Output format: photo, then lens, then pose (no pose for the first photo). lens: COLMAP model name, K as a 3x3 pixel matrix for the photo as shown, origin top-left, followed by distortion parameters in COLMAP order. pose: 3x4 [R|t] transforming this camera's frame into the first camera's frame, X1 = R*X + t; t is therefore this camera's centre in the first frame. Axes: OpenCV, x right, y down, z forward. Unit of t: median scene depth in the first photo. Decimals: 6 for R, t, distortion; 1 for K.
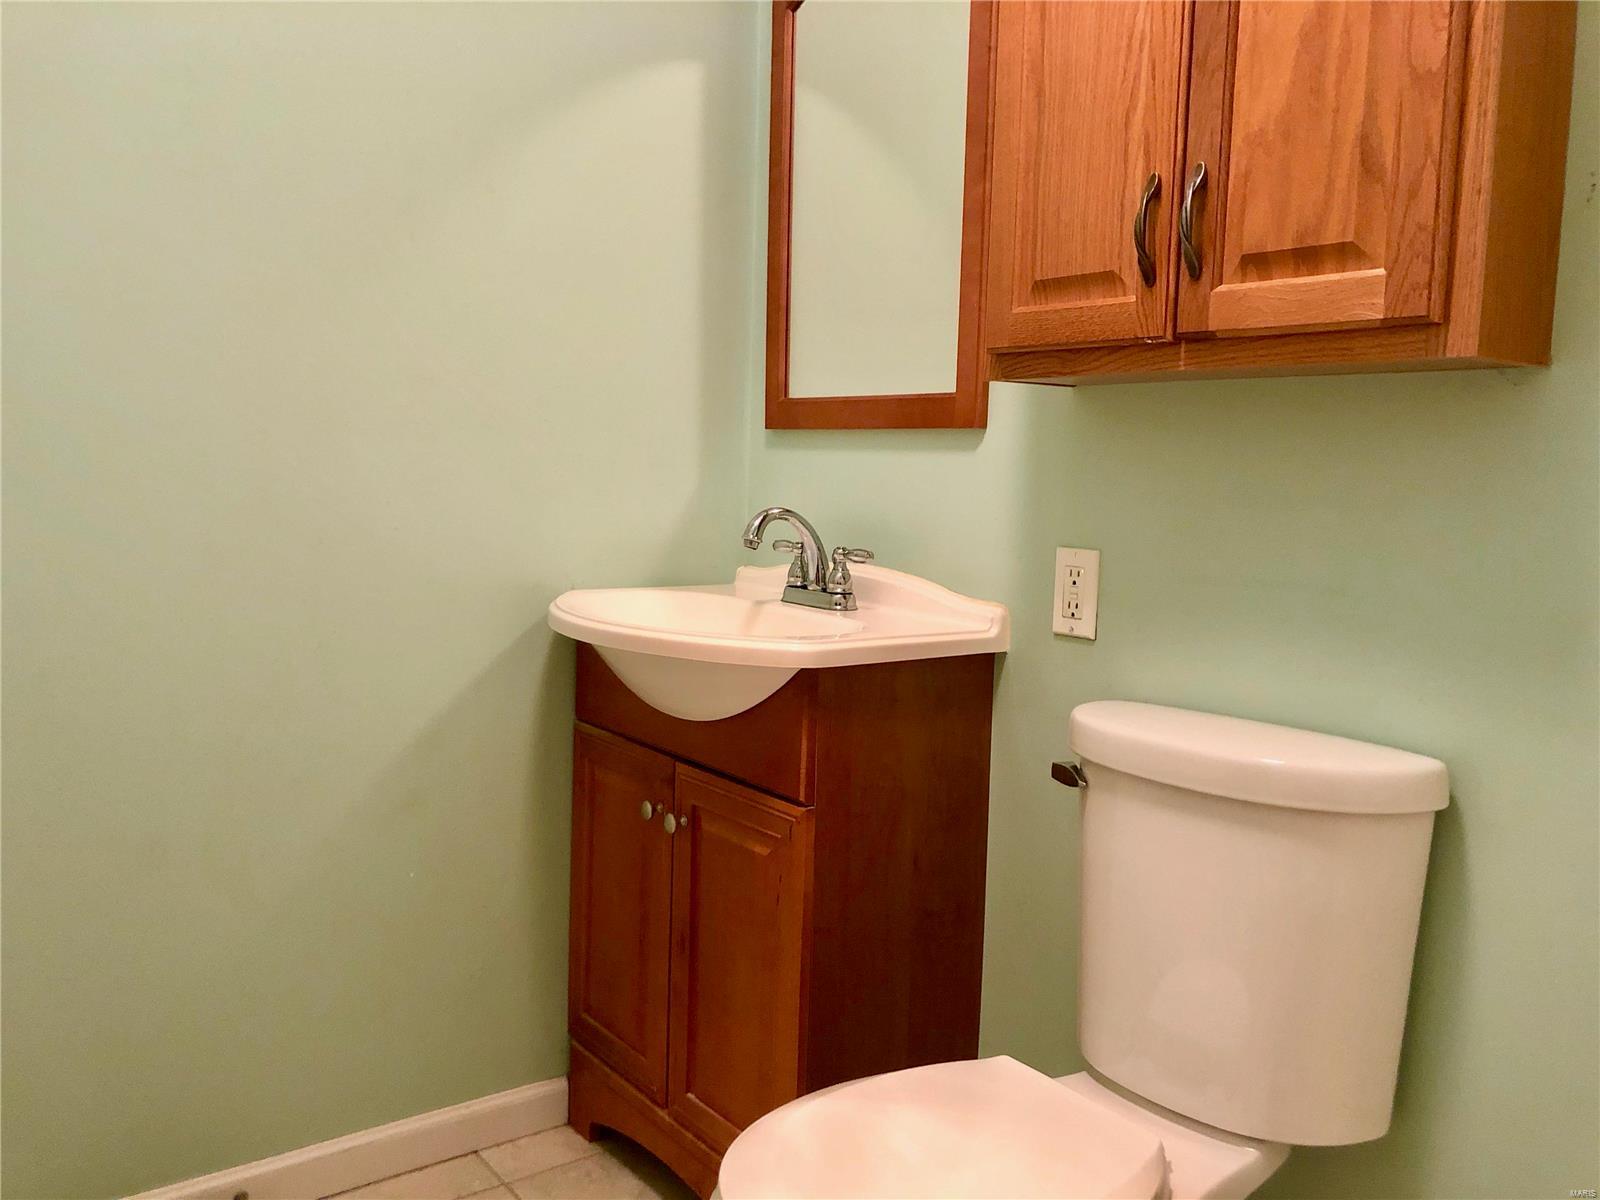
lens RADIAL K [[1311.7, 0, 800.0], [0, 1311.7, 600.0], [0, 0, 1]] dist [0.059491, -0.056596]
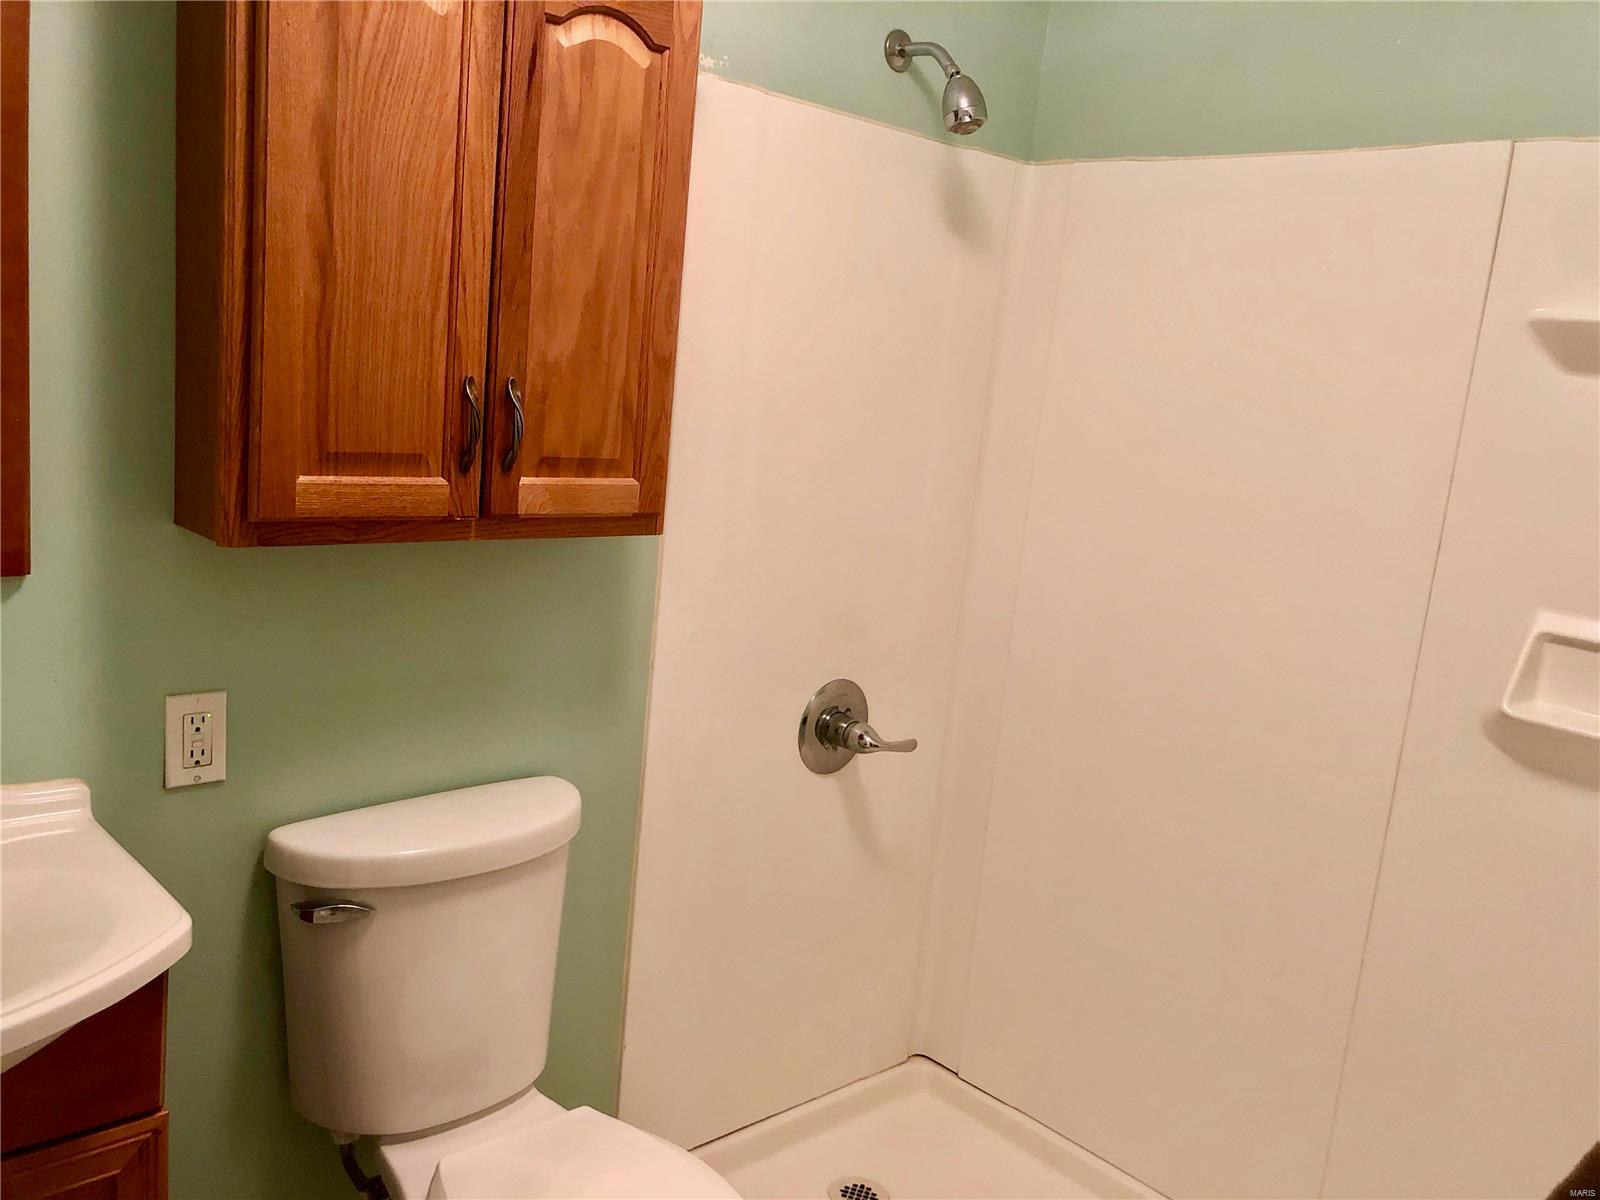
lens RADIAL K [[1311.7, 0, 800.0], [0, 1311.7, 600.0], [0, 0, 1]] dist [0.059491, -0.056596]
pose [[-0.088461, -0.230126, 0.969132, -0.907614], [0.000234, 0.972941, 0.231052, -0.404592], [-0.996080, 0.020666, -0.086014, 0.836374]]
